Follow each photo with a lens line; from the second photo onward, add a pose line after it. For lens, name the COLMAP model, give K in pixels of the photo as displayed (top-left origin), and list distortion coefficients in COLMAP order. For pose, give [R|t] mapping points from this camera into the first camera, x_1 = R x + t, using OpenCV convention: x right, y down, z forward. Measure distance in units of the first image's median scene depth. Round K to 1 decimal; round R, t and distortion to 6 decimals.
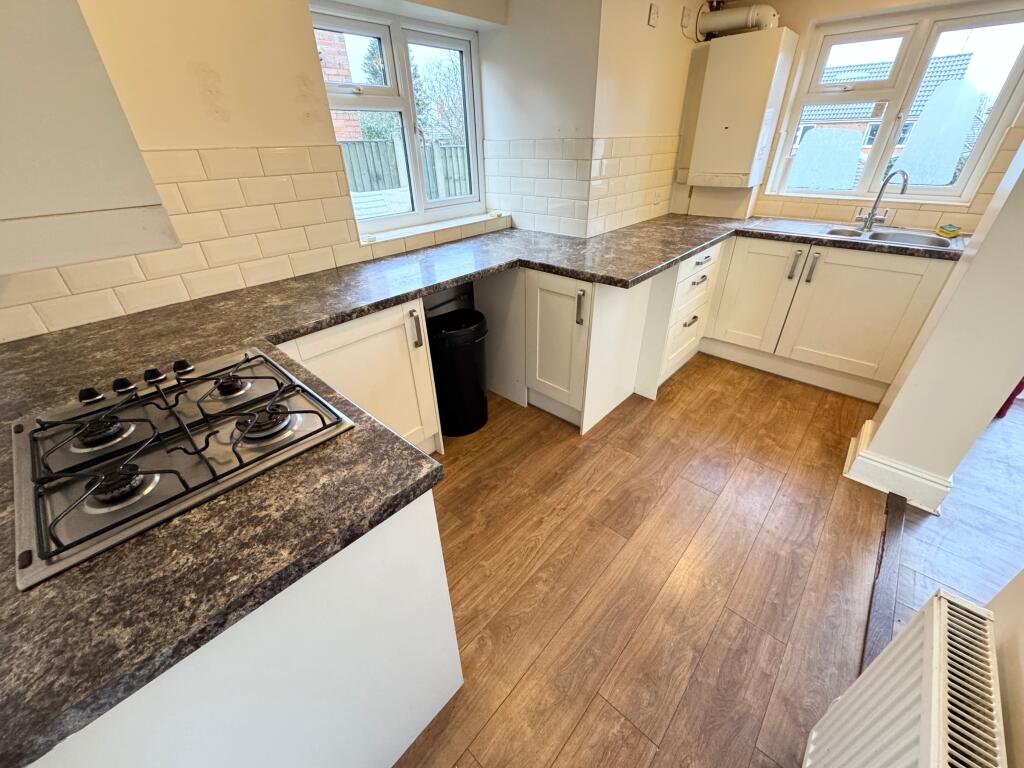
lens RADIAL K [[404.8, 0, 510.9], [0, 404.8, 384.3], [0, 0, 1]] dist [-0.005587, 0.000388]
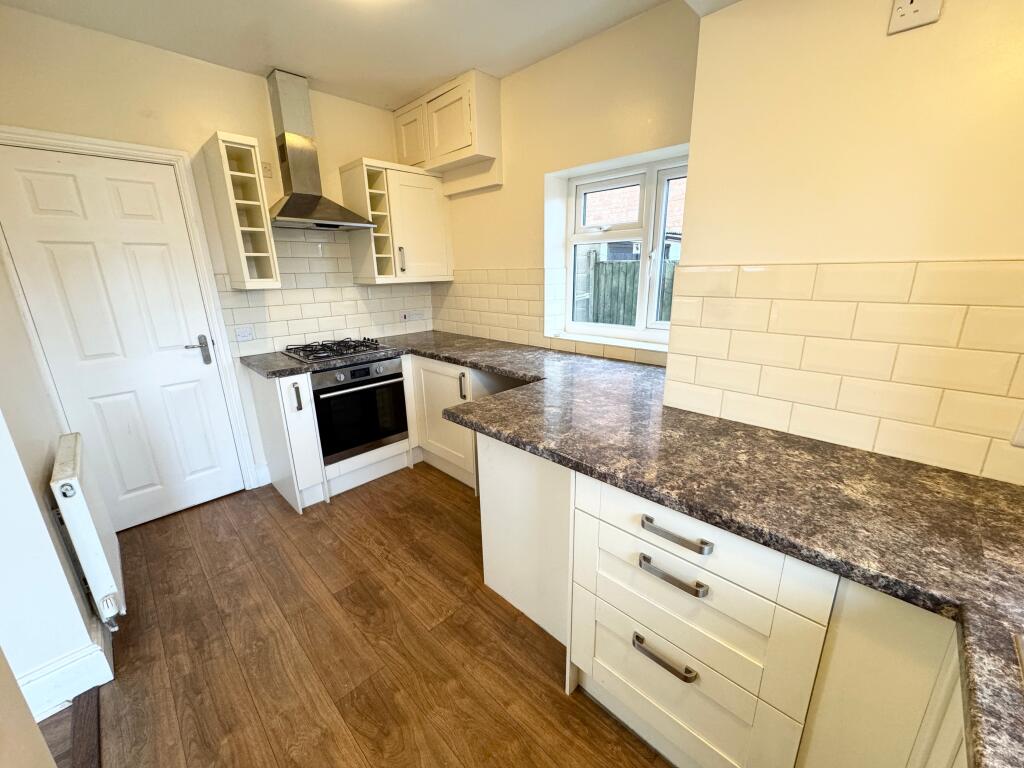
lens RADIAL K [[404.8, 0, 513.3], [0, 404.8, 383.2], [0, 0, 1]] dist [-0.005587, 0.000388]
pose [[-0.038883, 0.293994, -0.955016, 1.128117], [-0.502263, 0.820480, 0.273028, -0.627394], [0.863840, 0.490286, 0.115760, 0.986674]]
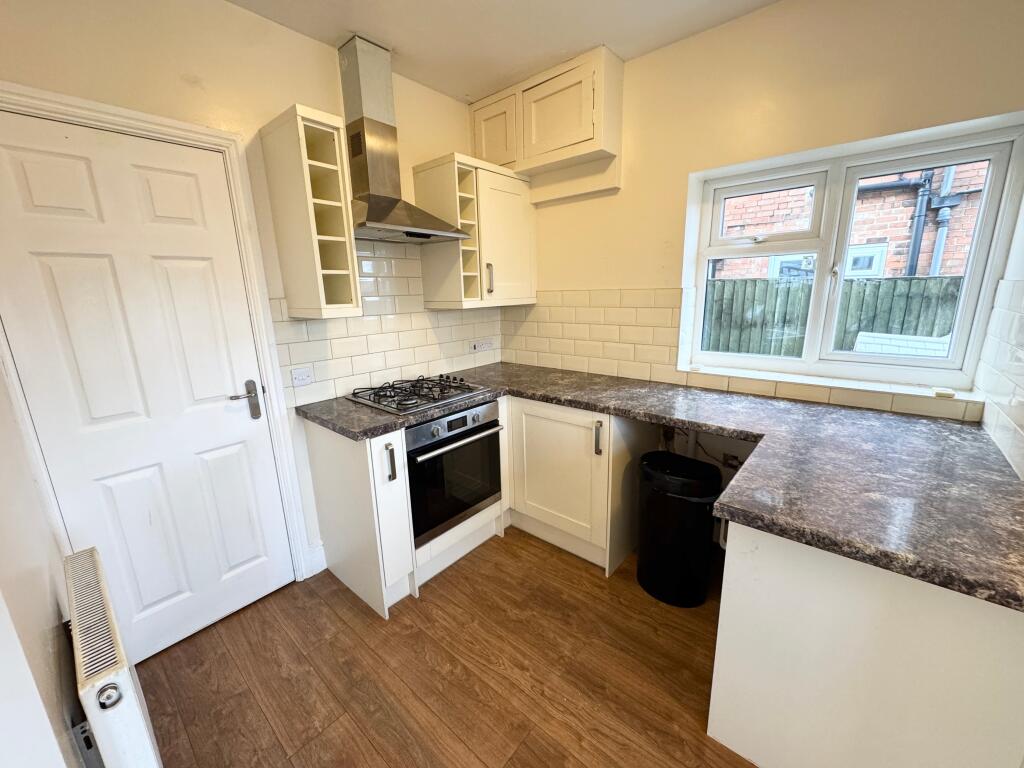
lens RADIAL K [[404.8, 0, 512.0], [0, 404.8, 382.7], [0, 0, 1]] dist [-0.005587, 0.000388]
pose [[0.028868, 0.246480, -0.968718, 0.802013], [-0.496681, 0.844555, 0.200087, -0.370549], [0.867453, 0.475367, 0.146803, 0.559605]]
